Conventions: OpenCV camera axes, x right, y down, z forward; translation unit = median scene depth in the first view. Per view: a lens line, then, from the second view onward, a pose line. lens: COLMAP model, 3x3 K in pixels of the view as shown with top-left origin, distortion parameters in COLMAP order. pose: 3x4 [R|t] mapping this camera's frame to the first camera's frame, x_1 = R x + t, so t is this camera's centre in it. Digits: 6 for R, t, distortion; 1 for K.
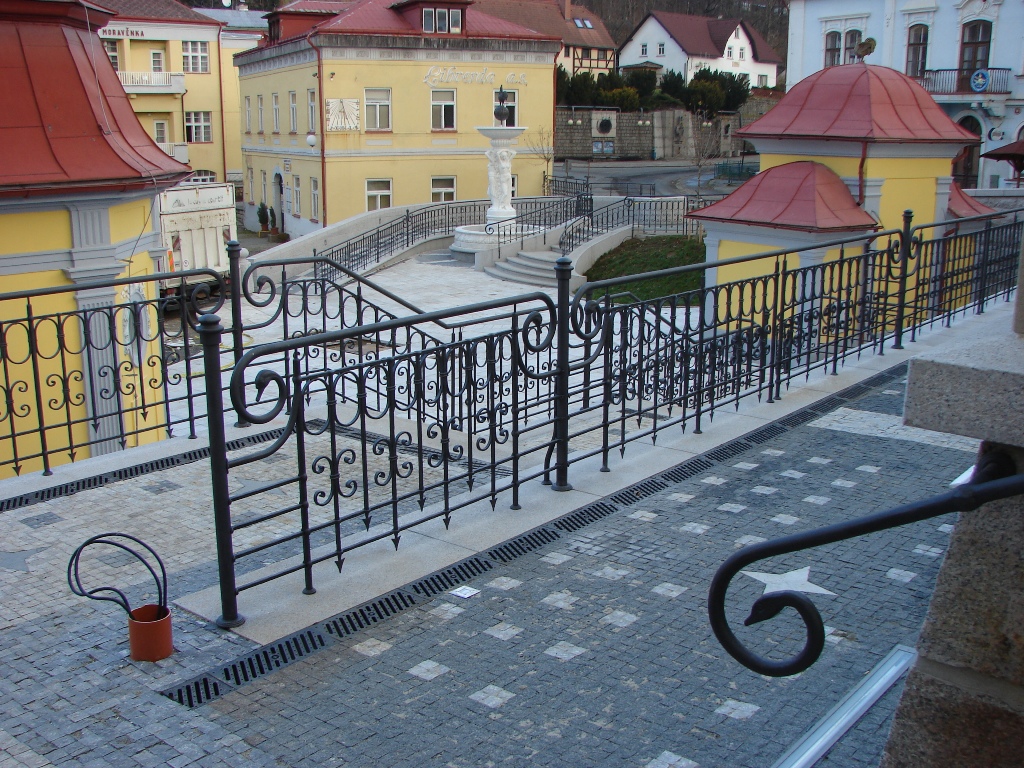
lens RADIAL K [[1127.7, 0, 512.0], [0, 1127.7, 384.0], [0, 0, 1]] dist [-0.199111, 0.279035]
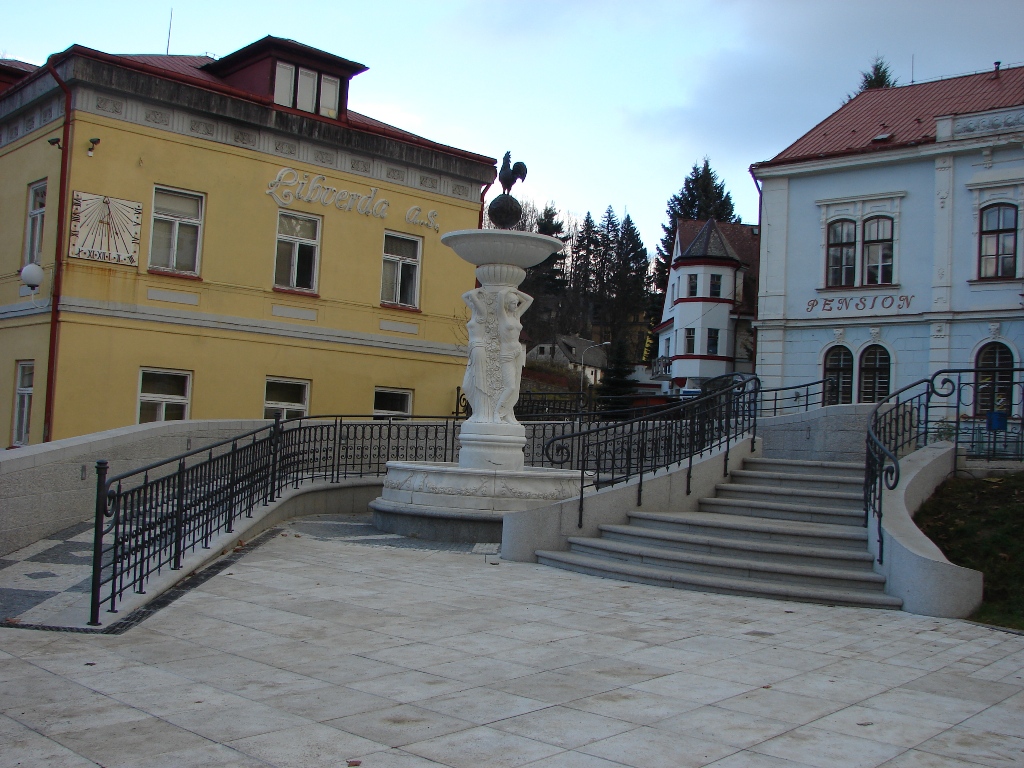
lens RADIAL K [[1127.7, 0, 512.0], [0, 1127.7, 384.0], [0, 0, 1]] dist [-0.199111, 0.279035]
pose [[0.955280, 0.061562, 0.289225, -0.116071], [0.018215, 0.963981, -0.265347, -0.046683], [-0.295142, 0.258749, 0.919750, 0.517425]]
